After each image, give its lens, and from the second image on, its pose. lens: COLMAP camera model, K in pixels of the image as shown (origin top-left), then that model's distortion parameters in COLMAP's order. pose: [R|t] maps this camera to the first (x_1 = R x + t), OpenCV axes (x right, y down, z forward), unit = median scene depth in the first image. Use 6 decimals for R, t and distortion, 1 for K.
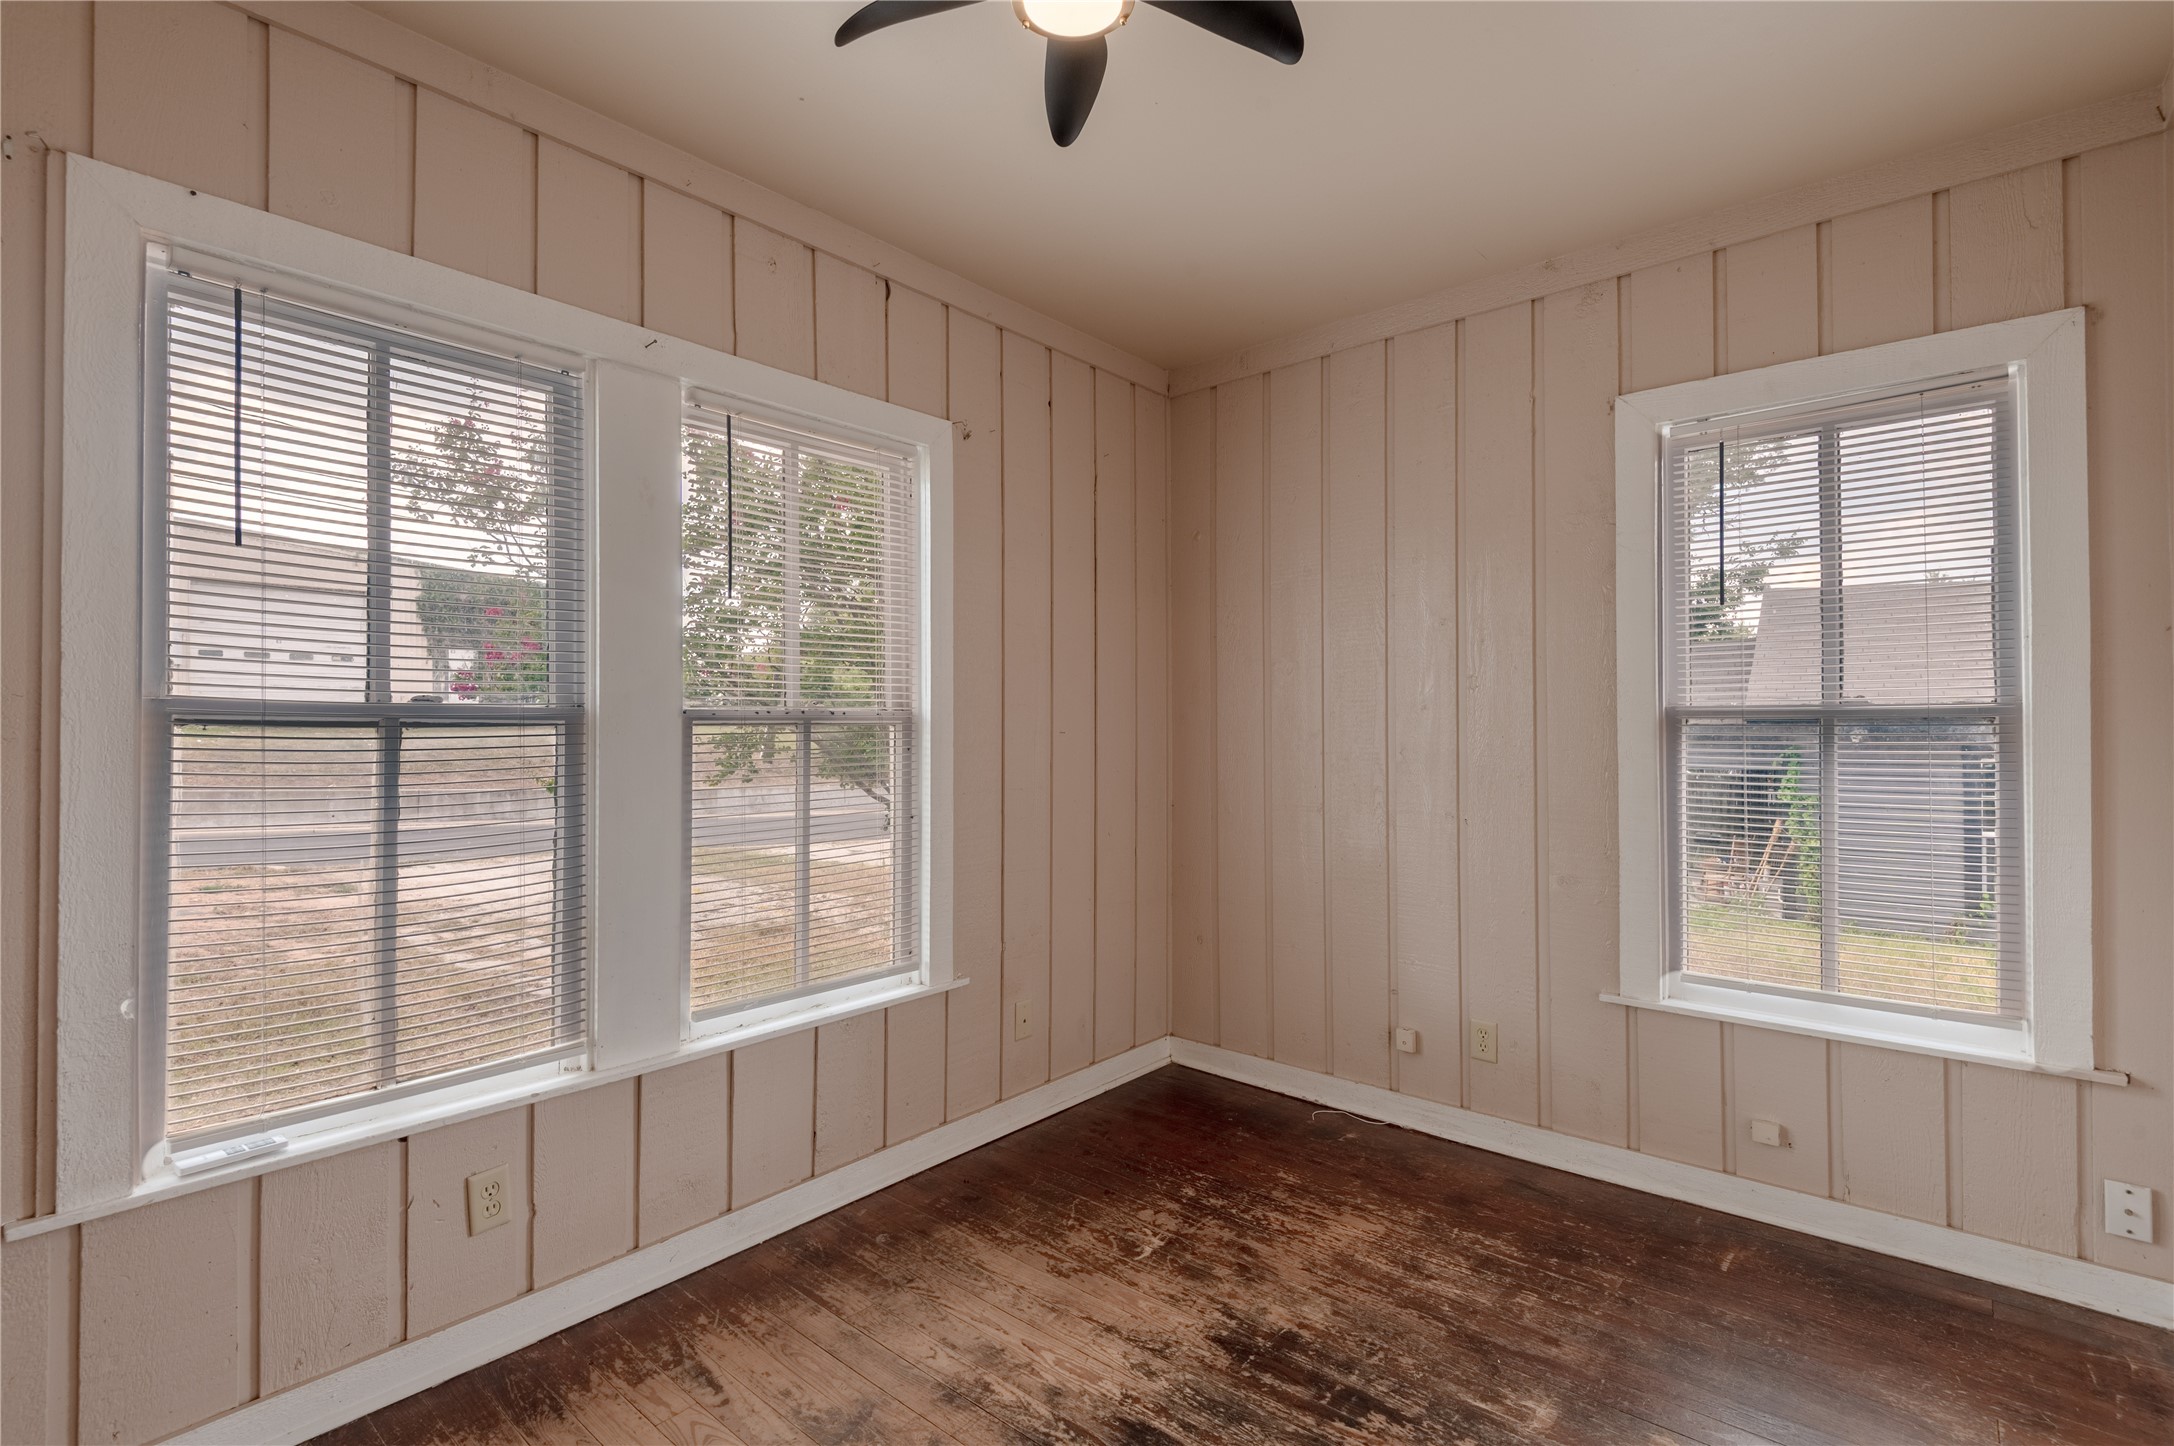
lens RADIAL K [[996.4, 0, 1087.0], [0, 996.4, 723.0], [0, 0, 1]] dist [0.001360, -0.001159]
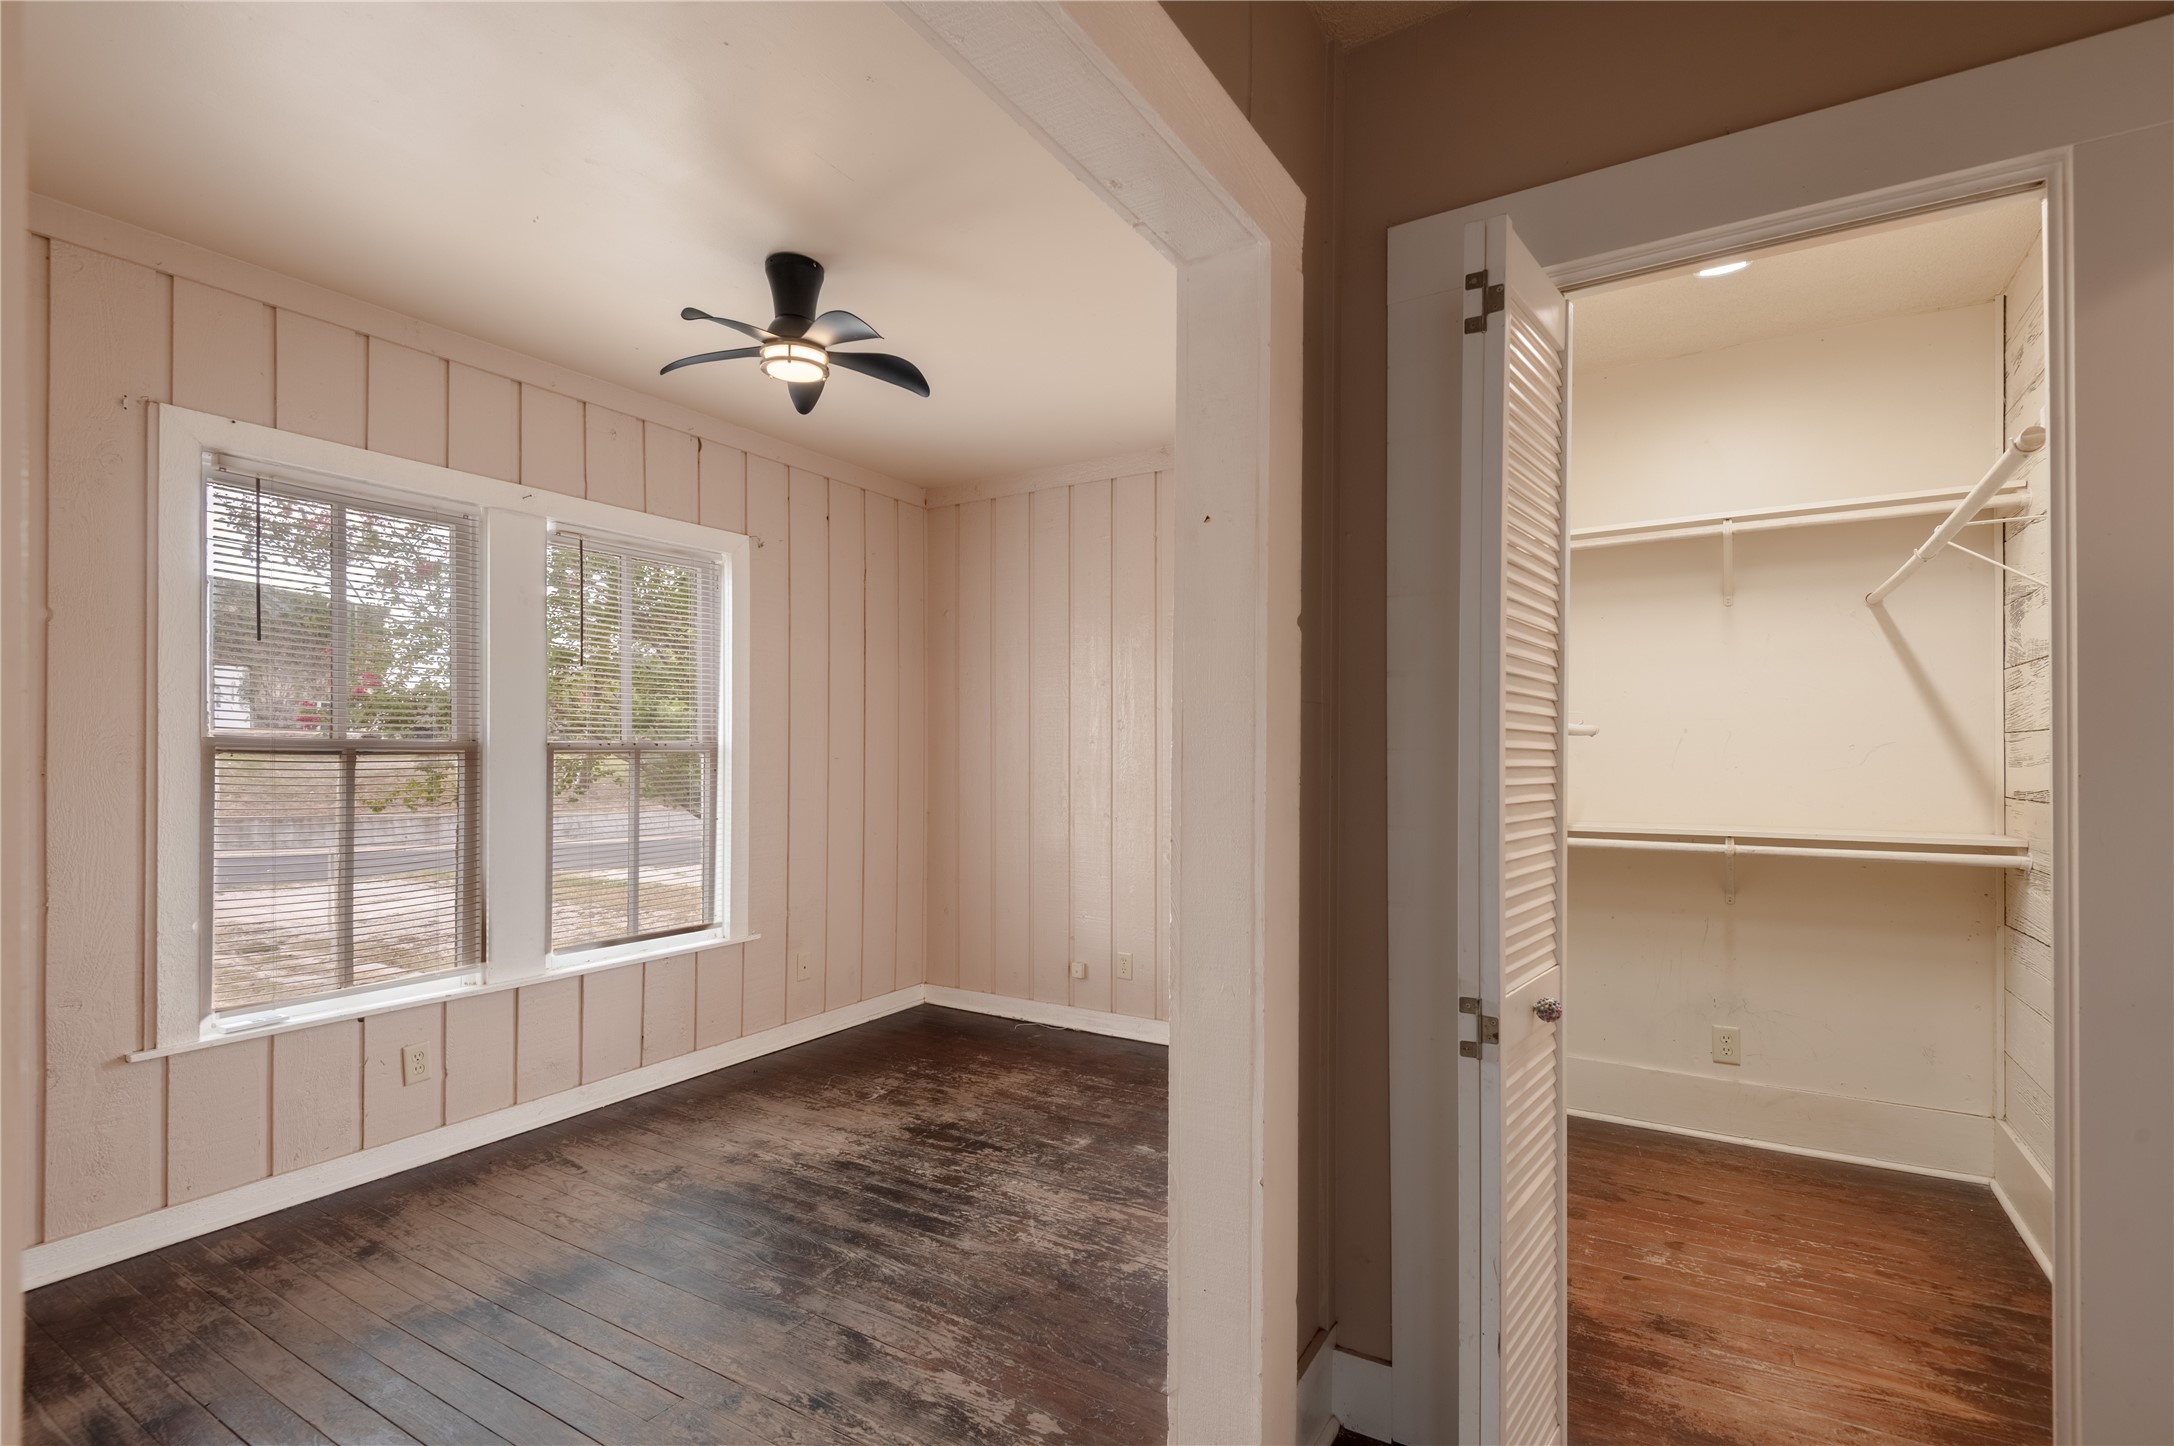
lens RADIAL K [[997.3, 0, 1125.6], [0, 997.3, 749.8], [0, 0, 1]] dist [-0.000416, -0.005448]
pose [[0.982263, 0.003202, 0.187483, 0.160077], [-0.003434, 0.999994, 0.000913, -0.007514], [-0.187478, -0.001541, 0.982268, -0.620057]]
